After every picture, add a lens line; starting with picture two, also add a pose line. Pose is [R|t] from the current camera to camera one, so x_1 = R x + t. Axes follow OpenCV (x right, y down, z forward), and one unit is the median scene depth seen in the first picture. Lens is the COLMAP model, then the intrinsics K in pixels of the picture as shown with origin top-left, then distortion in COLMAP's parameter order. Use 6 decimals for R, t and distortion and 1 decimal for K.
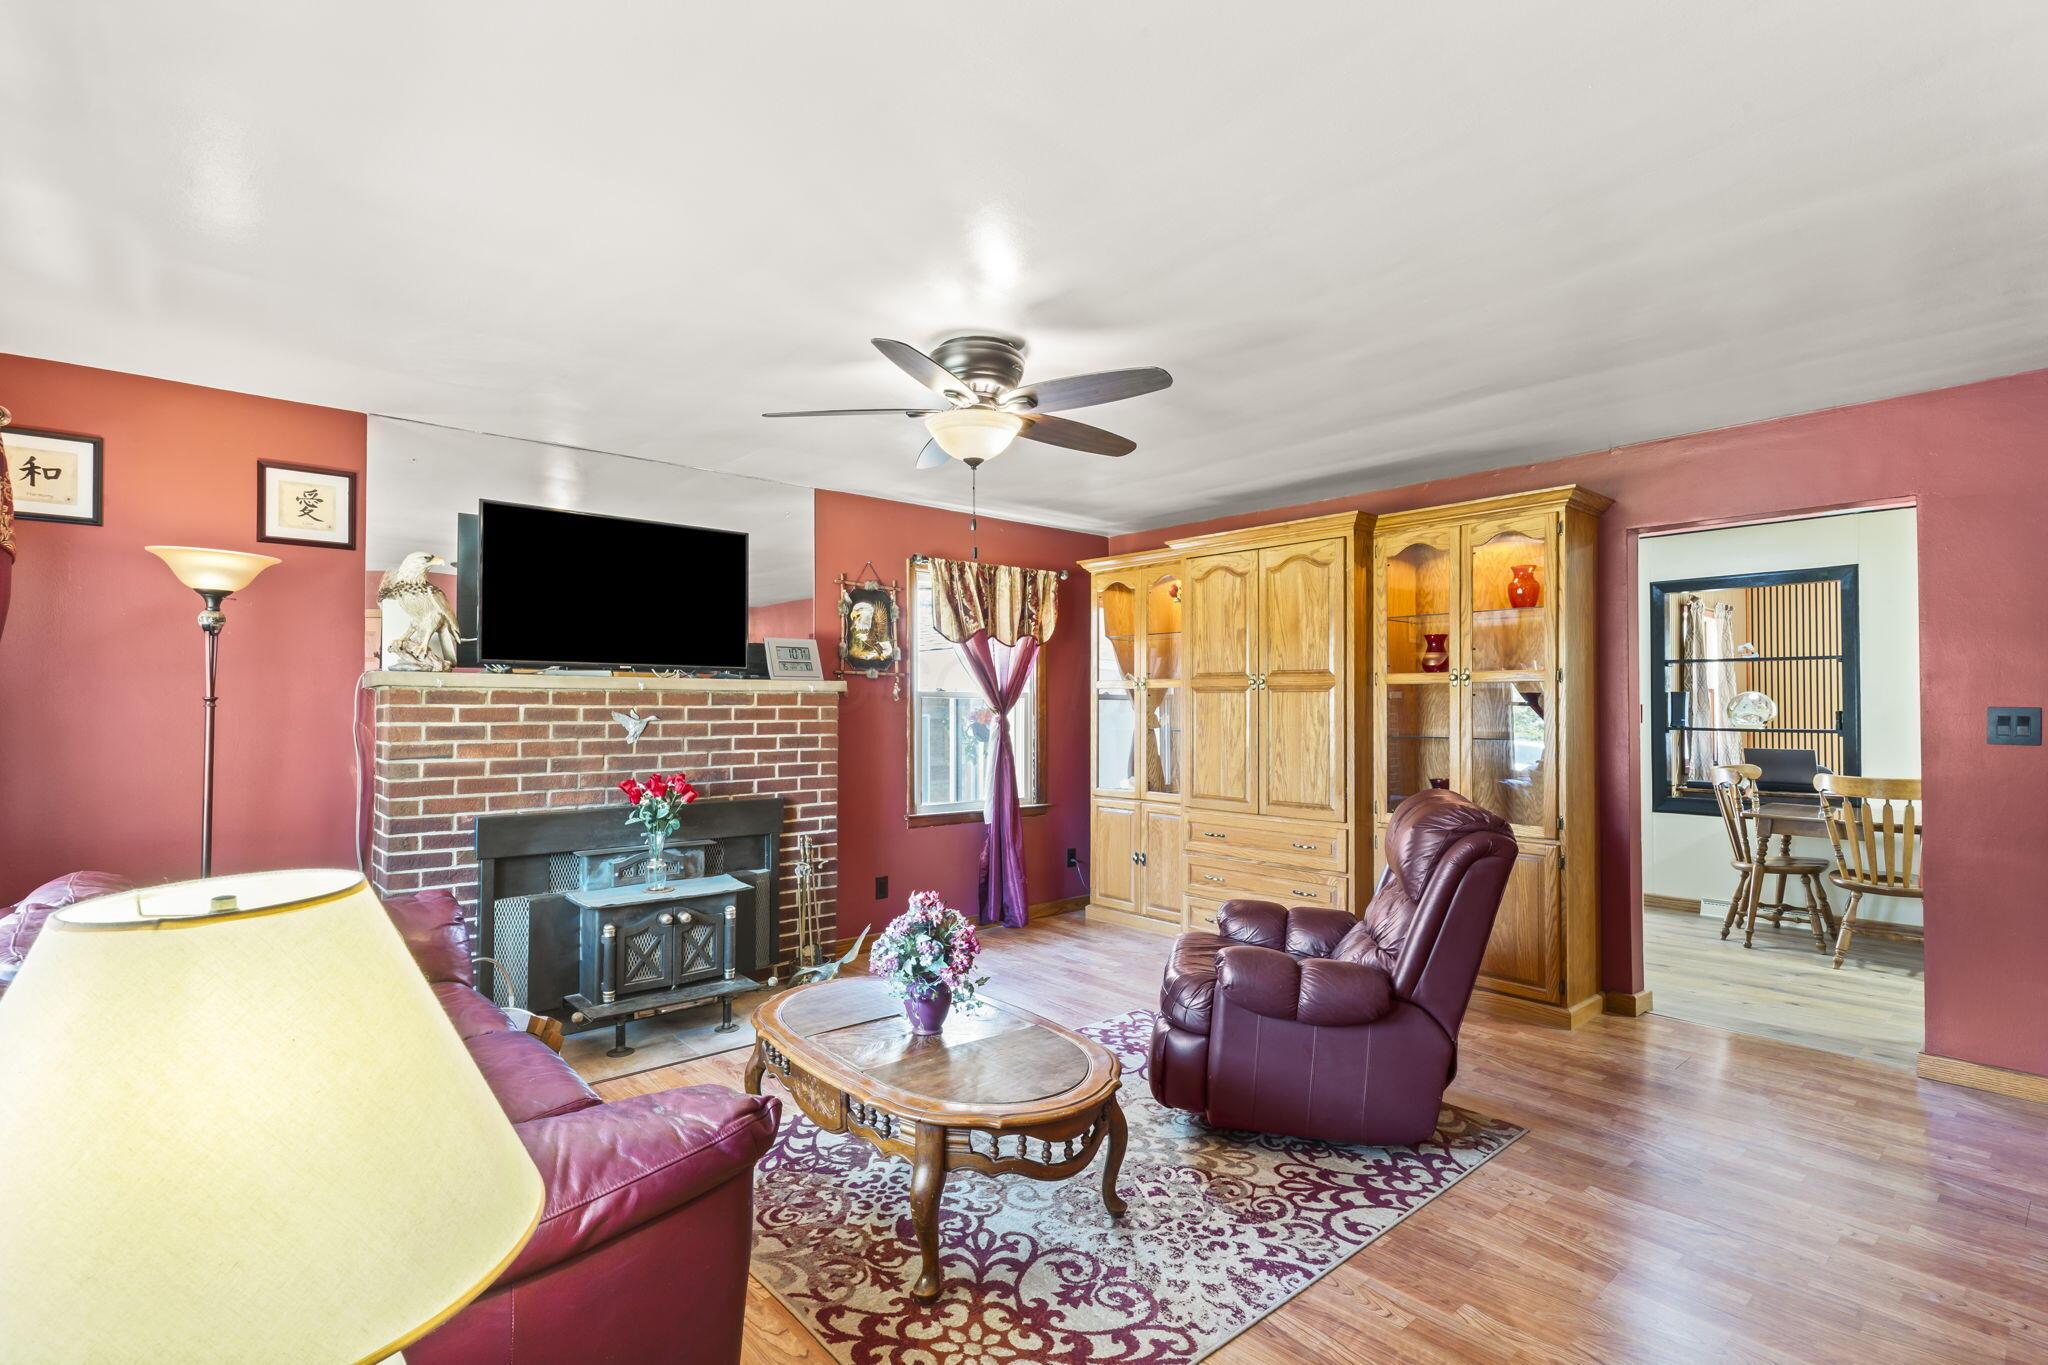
lens RADIAL K [[973.1, 0, 1025.7], [0, 973.1, 688.2], [0, 0, 1]] dist [0.002492, -0.000337]
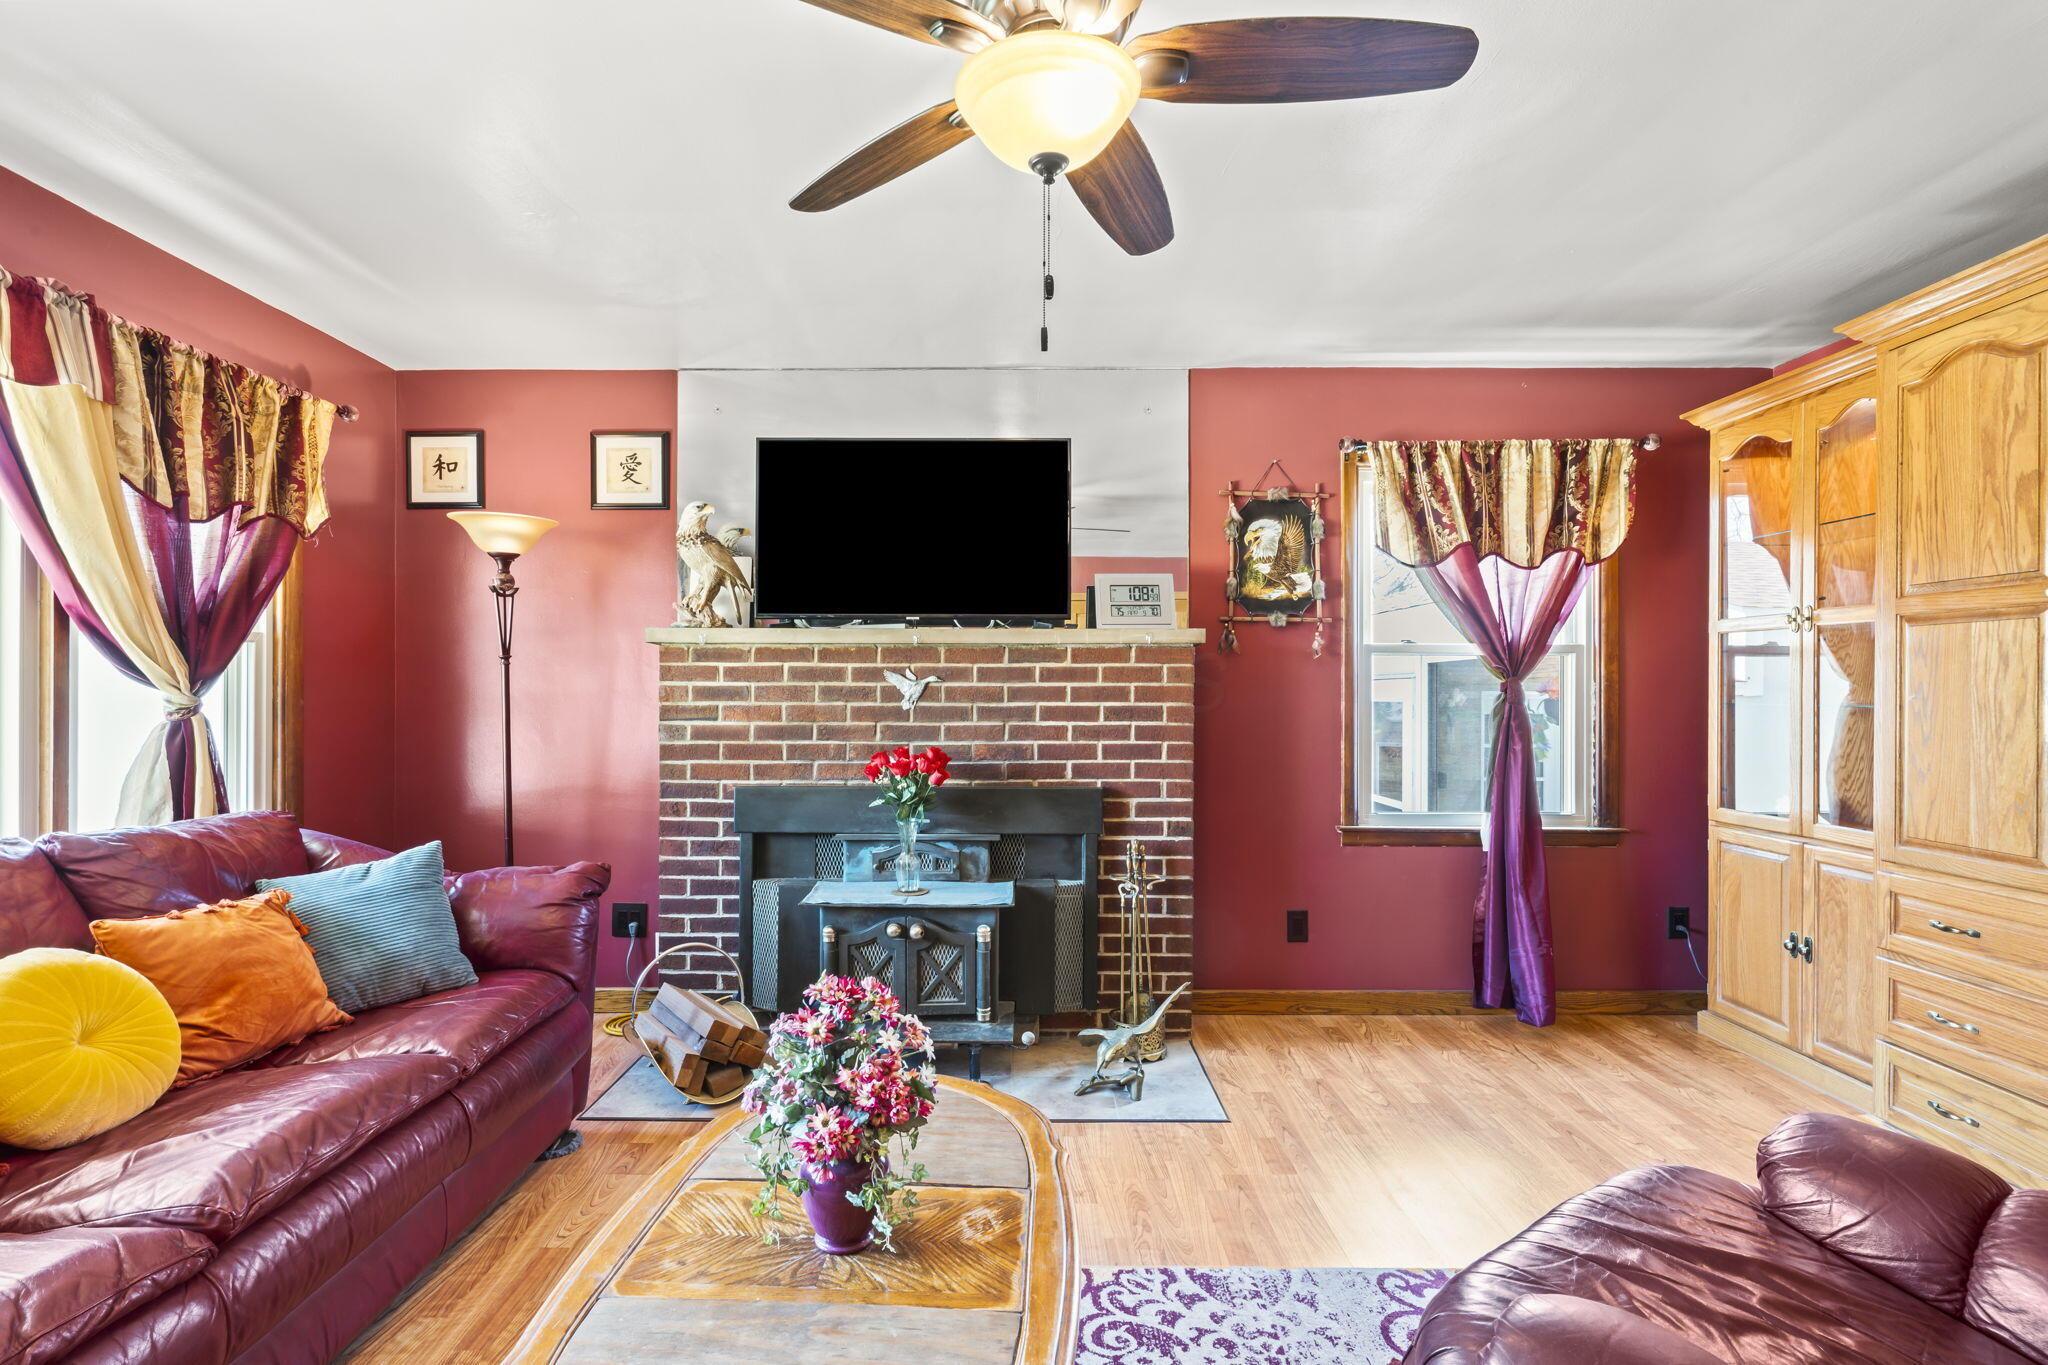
lens RADIAL K [[973.1, 0, 1018.5], [0, 973.1, 692.4], [0, 0, 1]] dist [0.002492, -0.000337]
pose [[0.746486, -0.001934, -0.665398, 0.188846], [0.012601, 0.999858, 0.011231, 0.030235], [0.665281, -0.016768, 0.746404, 0.394321]]
